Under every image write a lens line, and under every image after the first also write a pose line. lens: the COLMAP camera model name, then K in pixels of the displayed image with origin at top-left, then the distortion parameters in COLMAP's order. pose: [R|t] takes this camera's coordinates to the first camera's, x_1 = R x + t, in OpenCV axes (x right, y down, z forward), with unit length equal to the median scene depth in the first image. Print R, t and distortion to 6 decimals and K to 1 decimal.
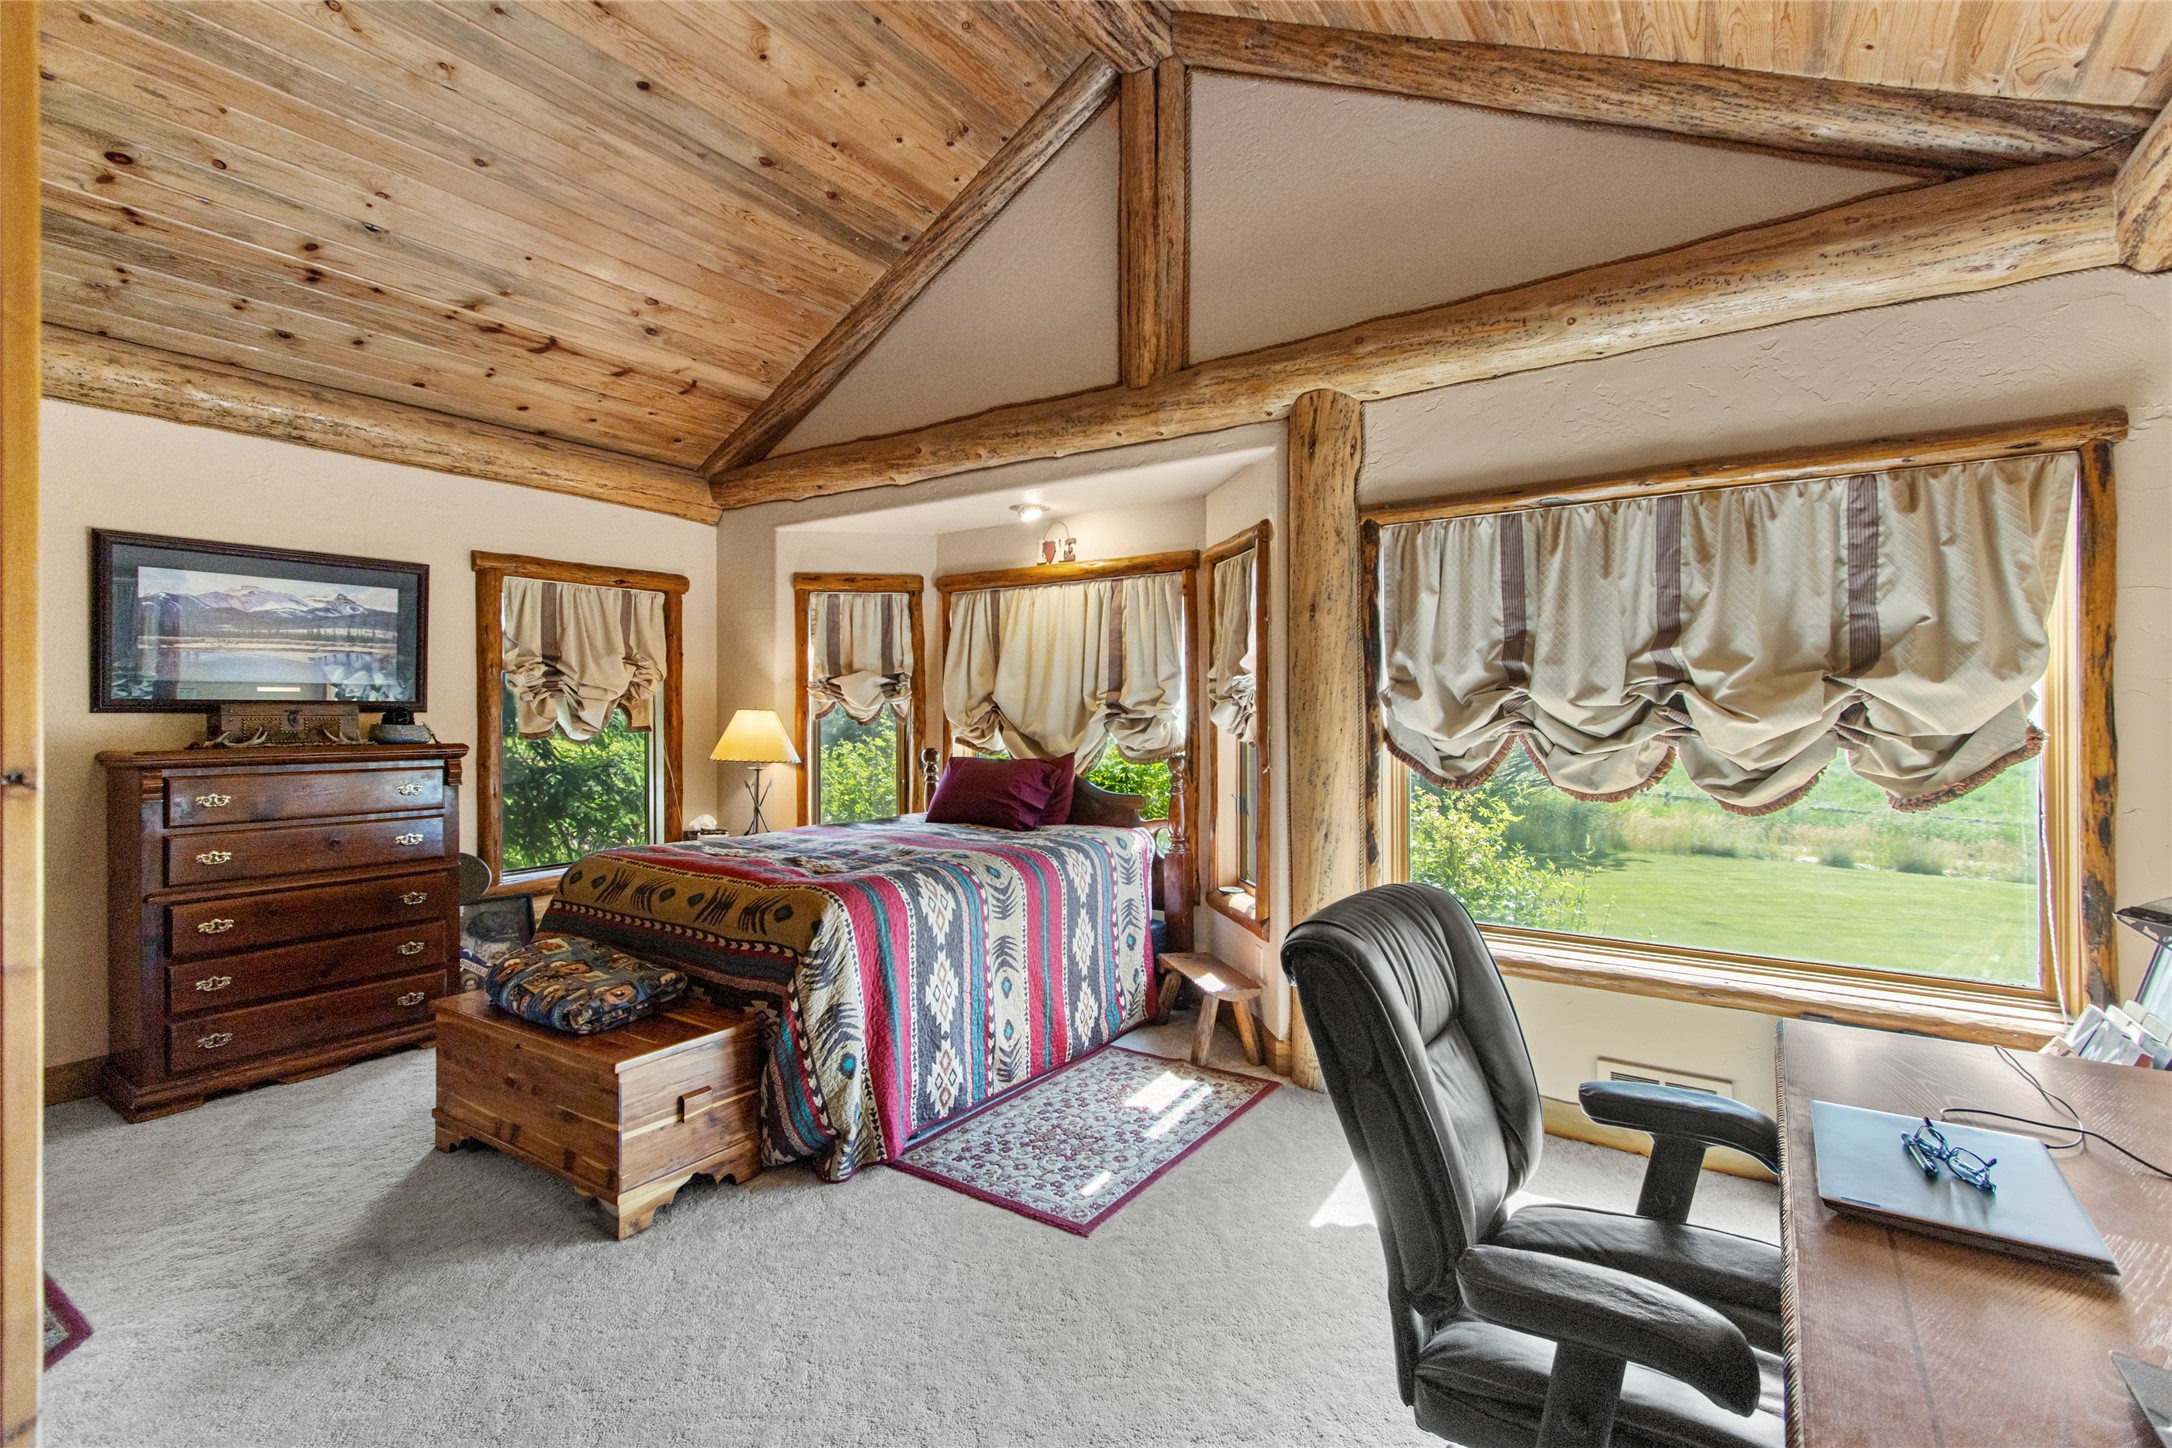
lens RADIAL K [[1004.0, 0, 1074.4], [0, 1004.0, 713.7], [0, 0, 1]] dist [0.010433, -0.004152]
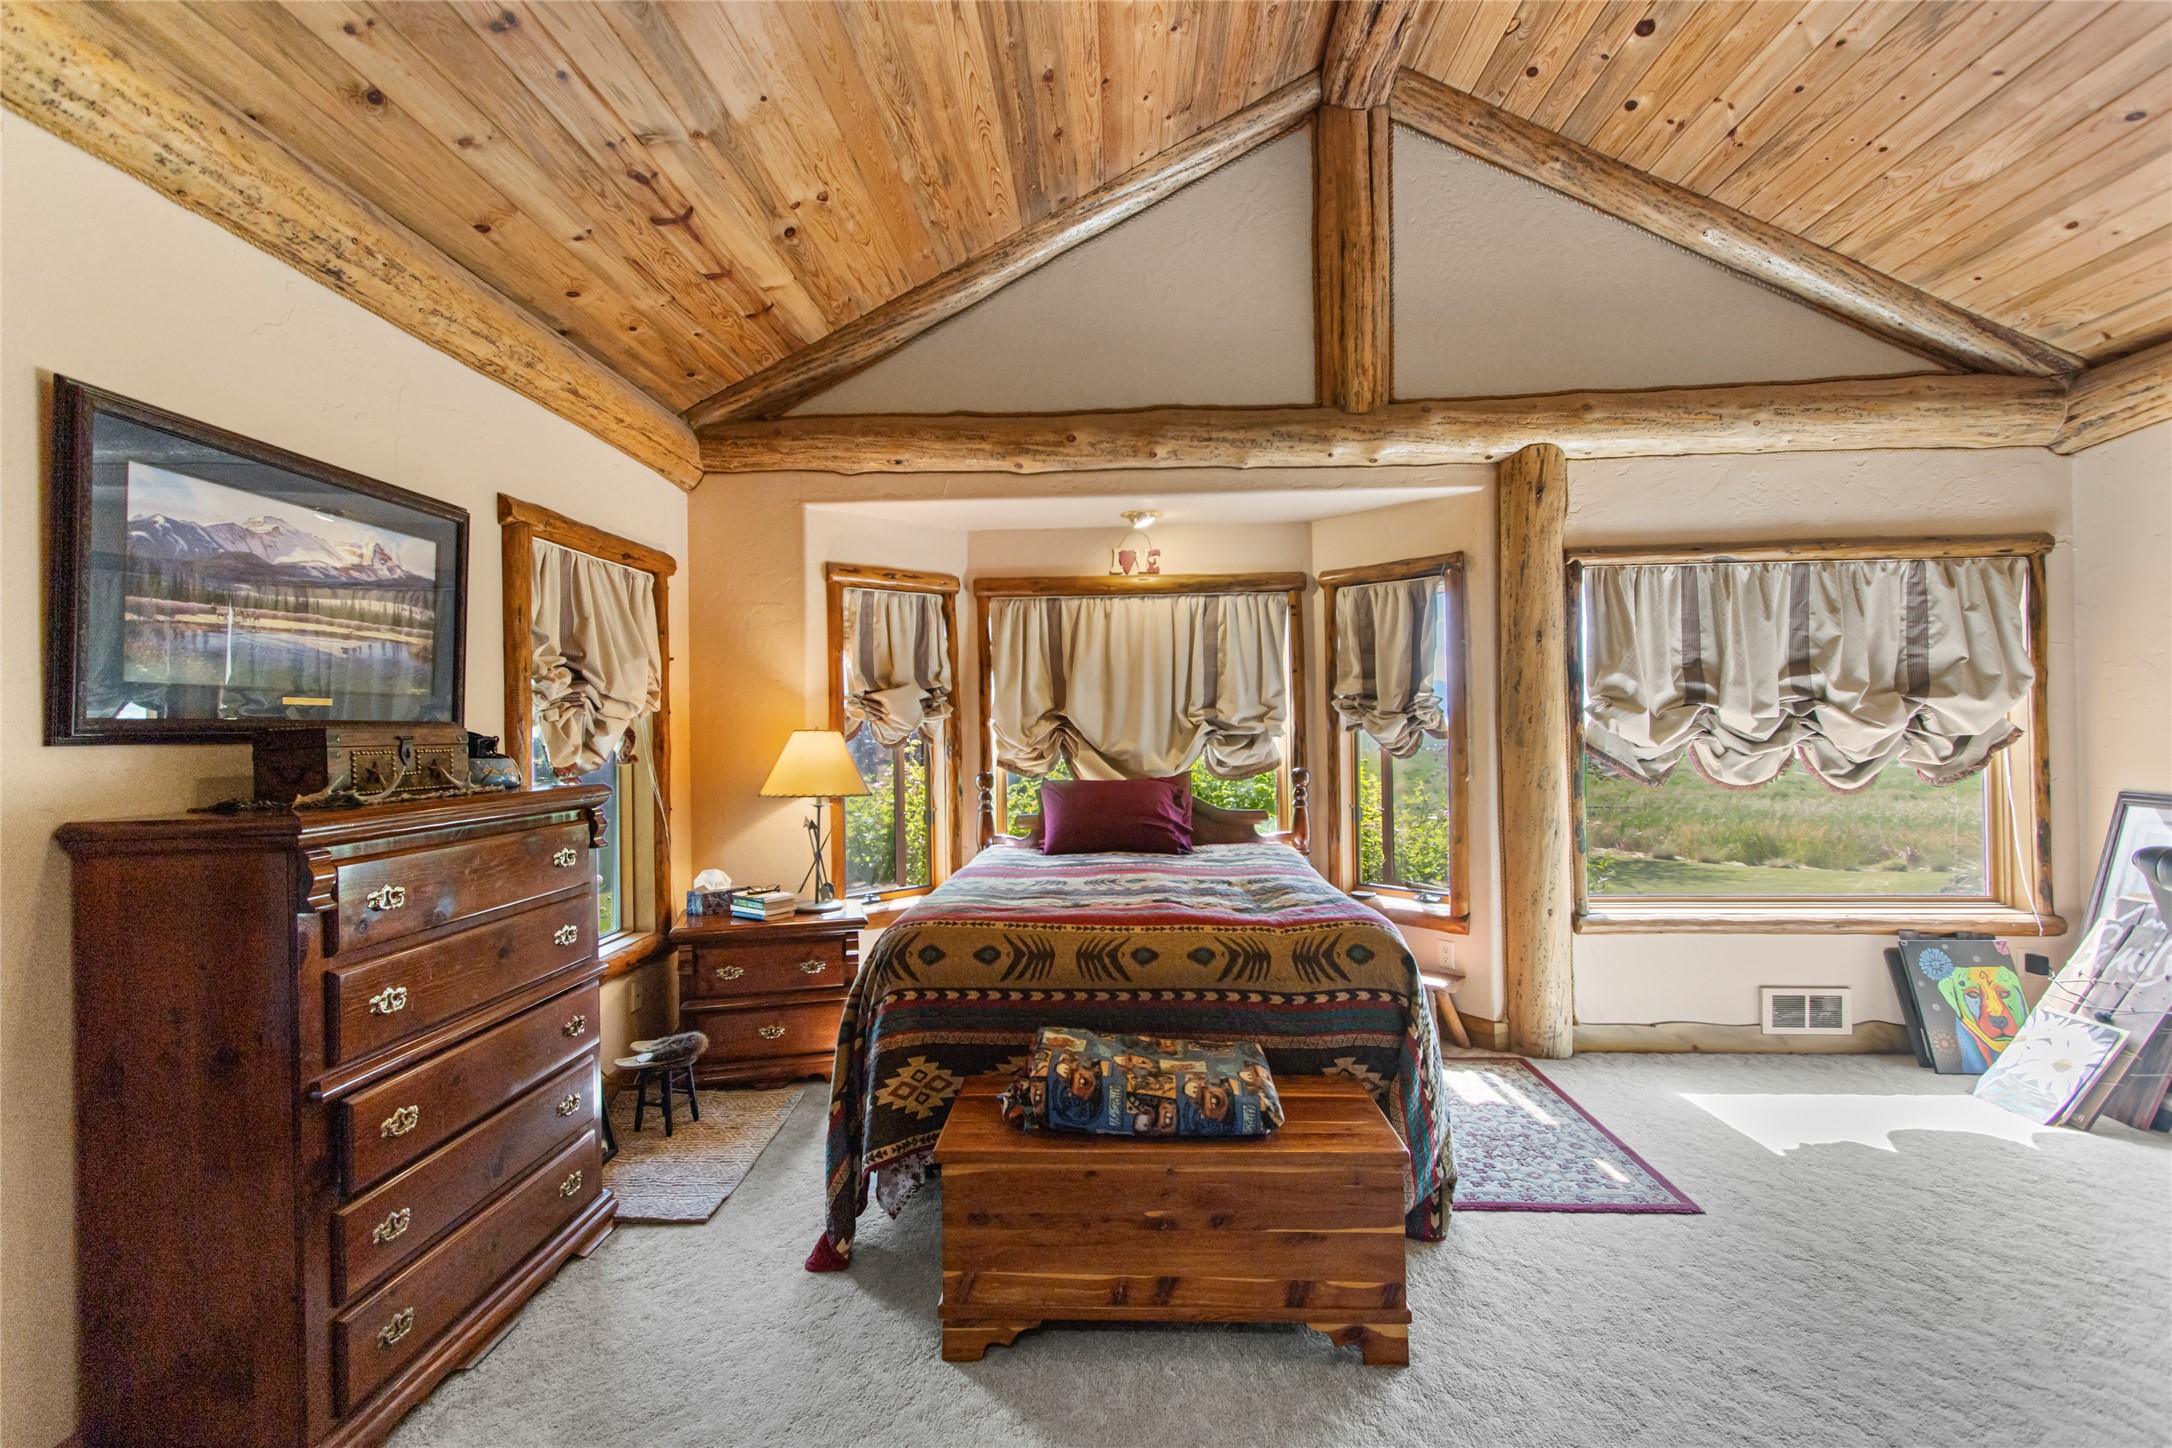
lens RADIAL K [[1004.0, 0, 1065.3], [0, 1004.0, 720.0], [0, 0, 1]] dist [0.010433, -0.004152]
pose [[0.847684, -0.004845, 0.530480, -0.809305], [0.012851, 0.999852, -0.011404, -0.001137], [-0.530346, 0.016484, 0.847621, 0.315125]]
